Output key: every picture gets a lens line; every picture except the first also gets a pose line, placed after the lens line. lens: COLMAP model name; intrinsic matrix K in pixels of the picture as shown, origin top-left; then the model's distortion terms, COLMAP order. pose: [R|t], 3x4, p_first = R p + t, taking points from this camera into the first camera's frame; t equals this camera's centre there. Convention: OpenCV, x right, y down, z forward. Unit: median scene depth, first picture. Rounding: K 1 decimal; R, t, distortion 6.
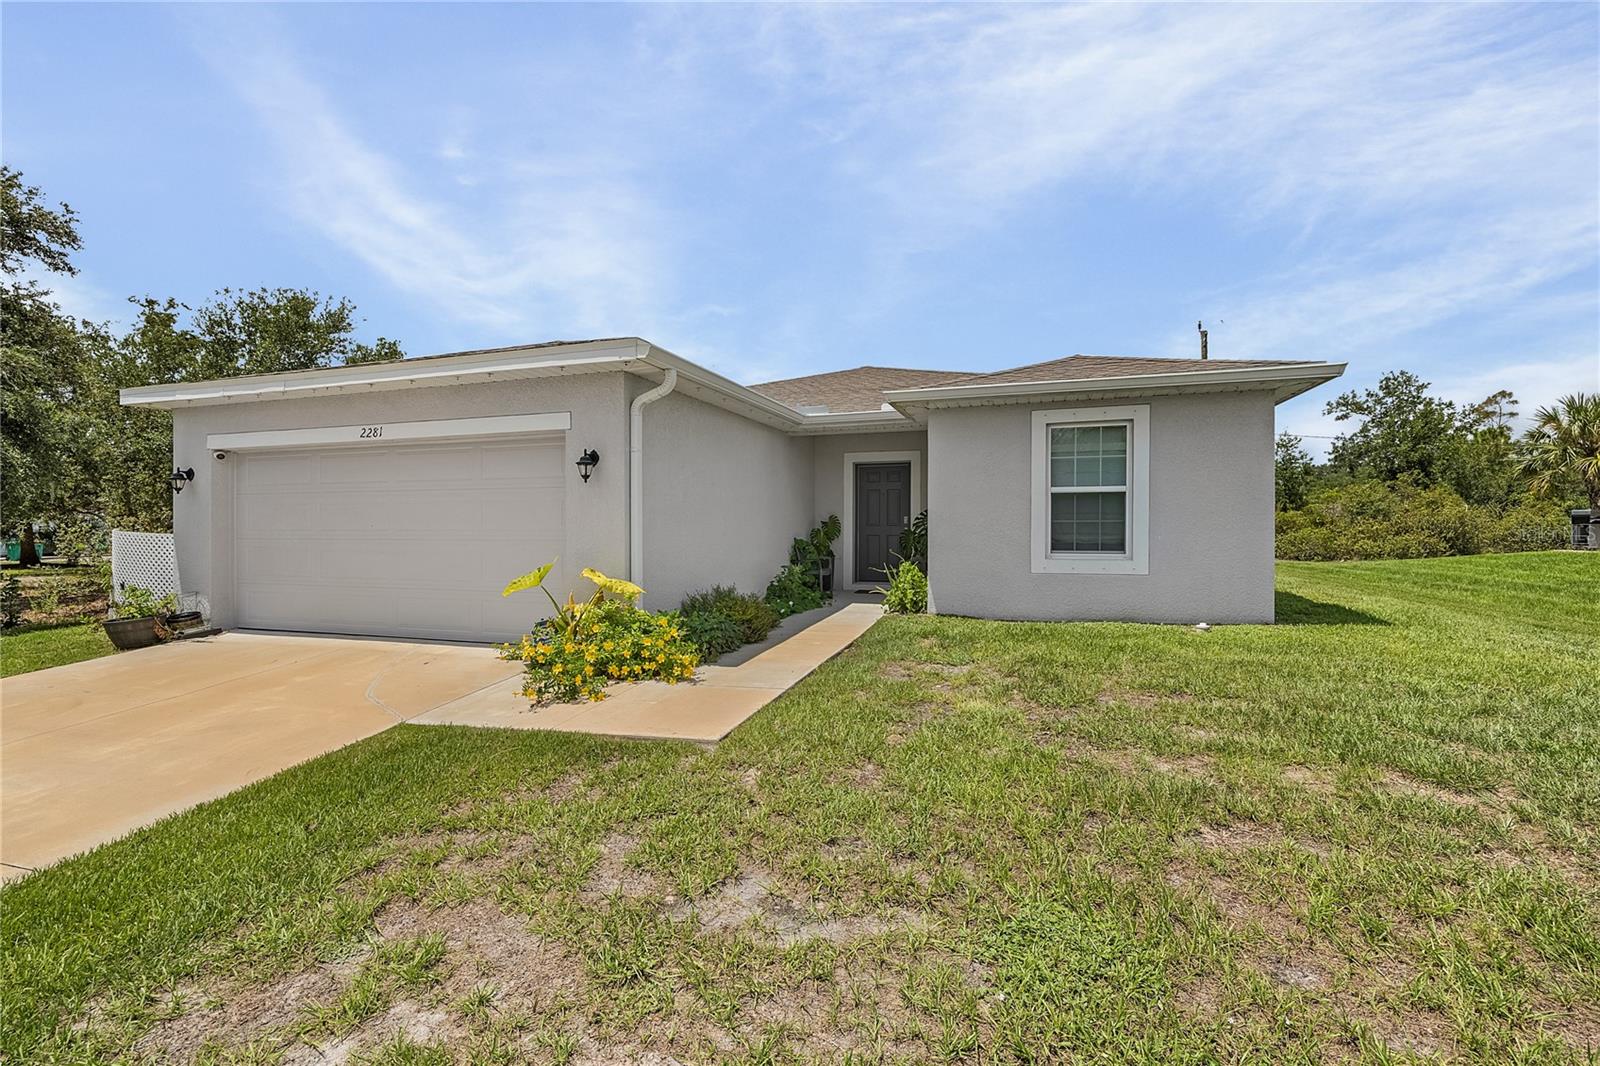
lens RADIAL K [[686.0, 0, 800.1], [0, 686.0, 530.2], [0, 0, 1]] dist [0.002168, 0.001771]
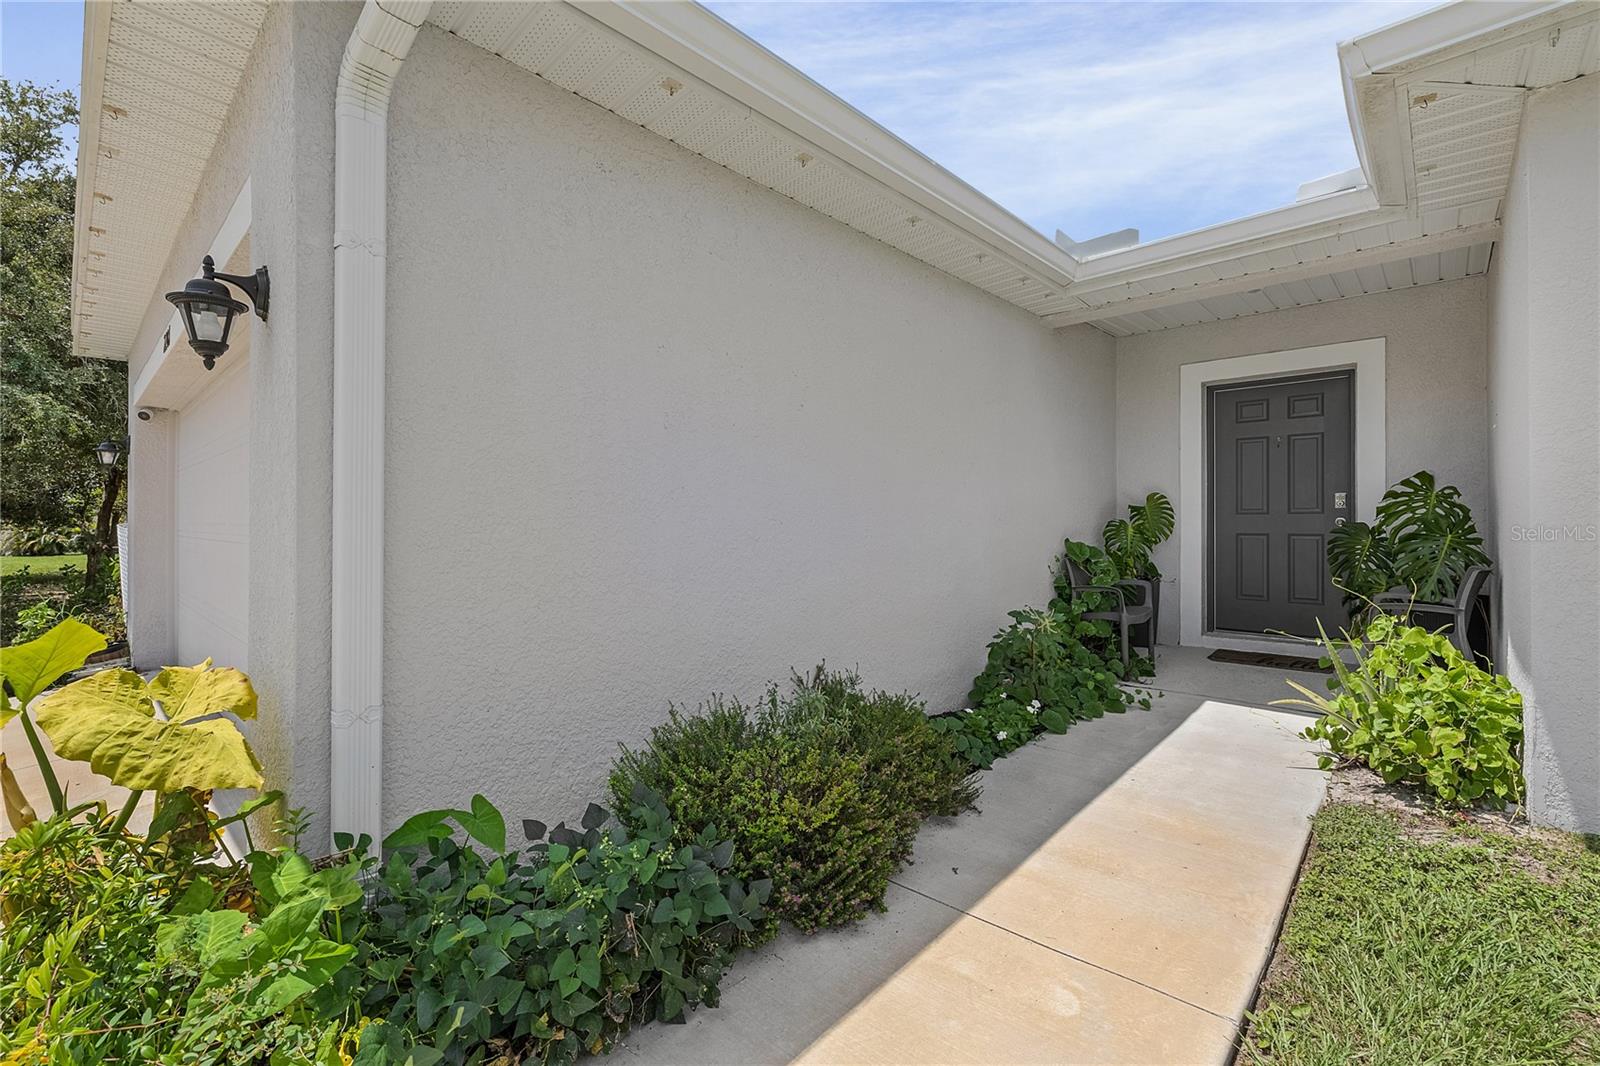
lens RADIAL K [[686.0, 0, 802.2], [0, 686.0, 523.2], [0, 0, 1]] dist [0.002168, 0.001771]
pose [[0.906651, -0.001645, -0.421879, 0.037047], [0.001474, 0.999999, -0.000732, -0.000585], [0.421880, 0.000042, 0.906652, 0.642799]]
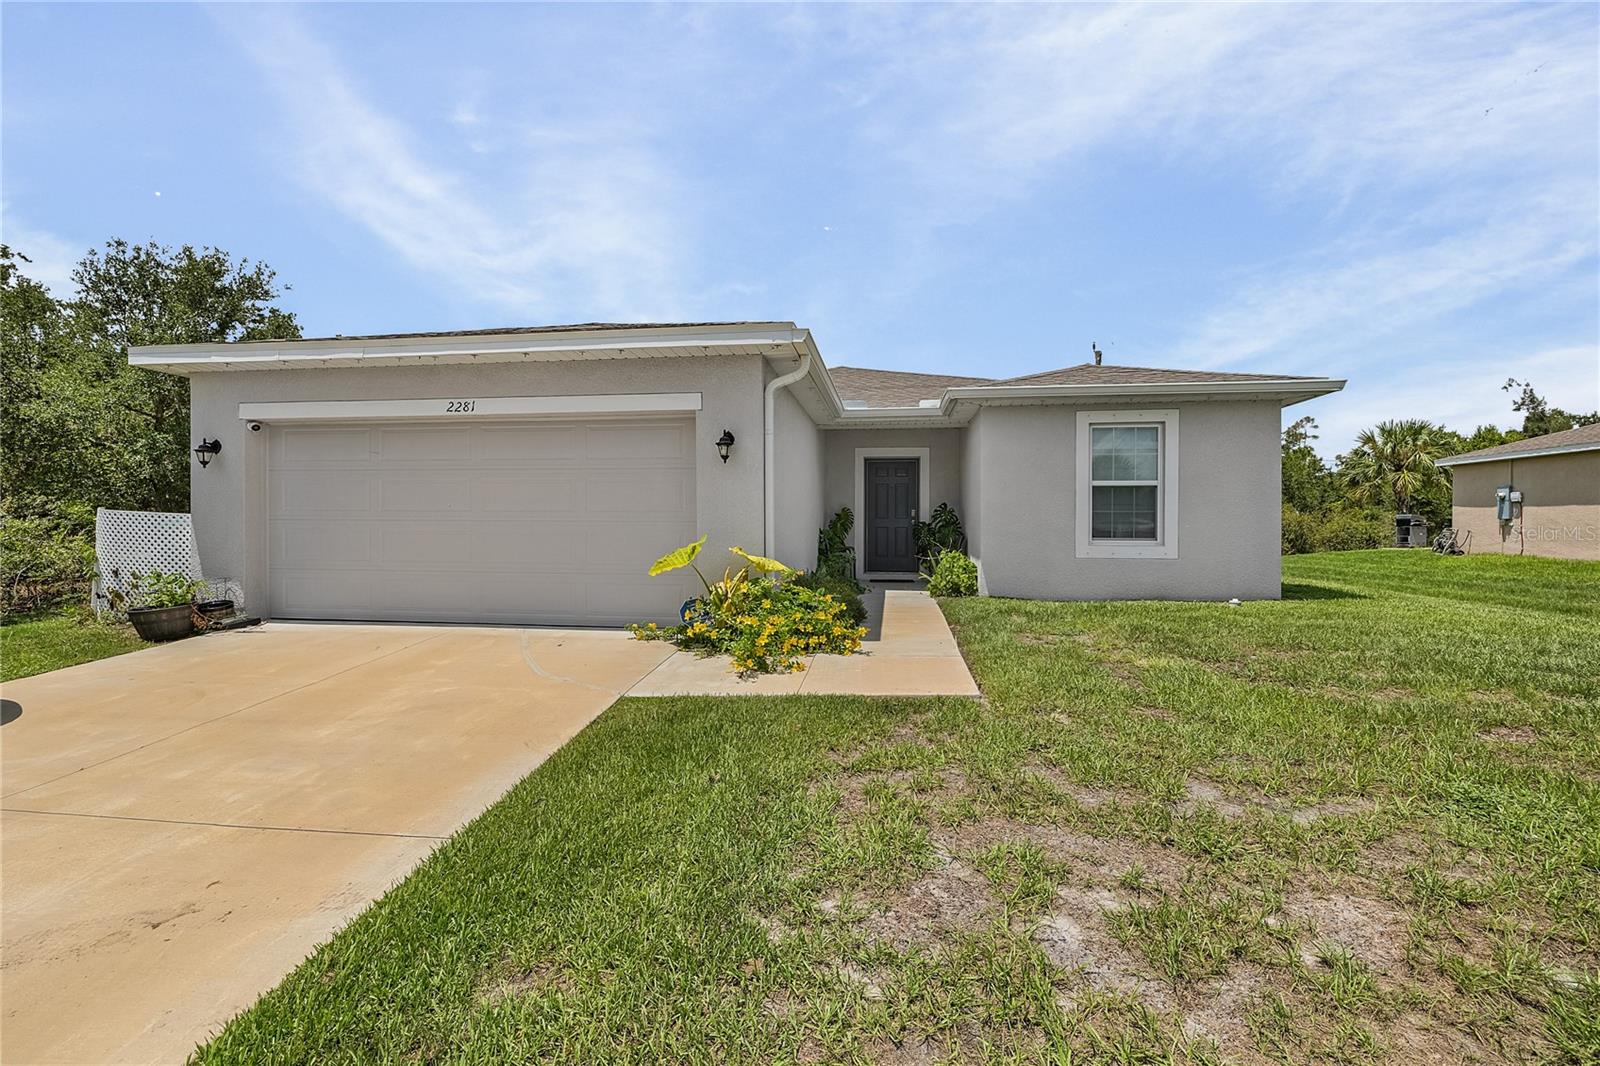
lens RADIAL K [[686.0, 0, 796.6], [0, 686.0, 530.4], [0, 0, 1]] dist [0.002168, 0.001771]
pose [[0.984502, 0.007645, 0.175206, -0.296687], [-0.006897, 0.999964, -0.004879, 0.026132], [-0.175238, 0.003595, 0.984520, -0.010145]]
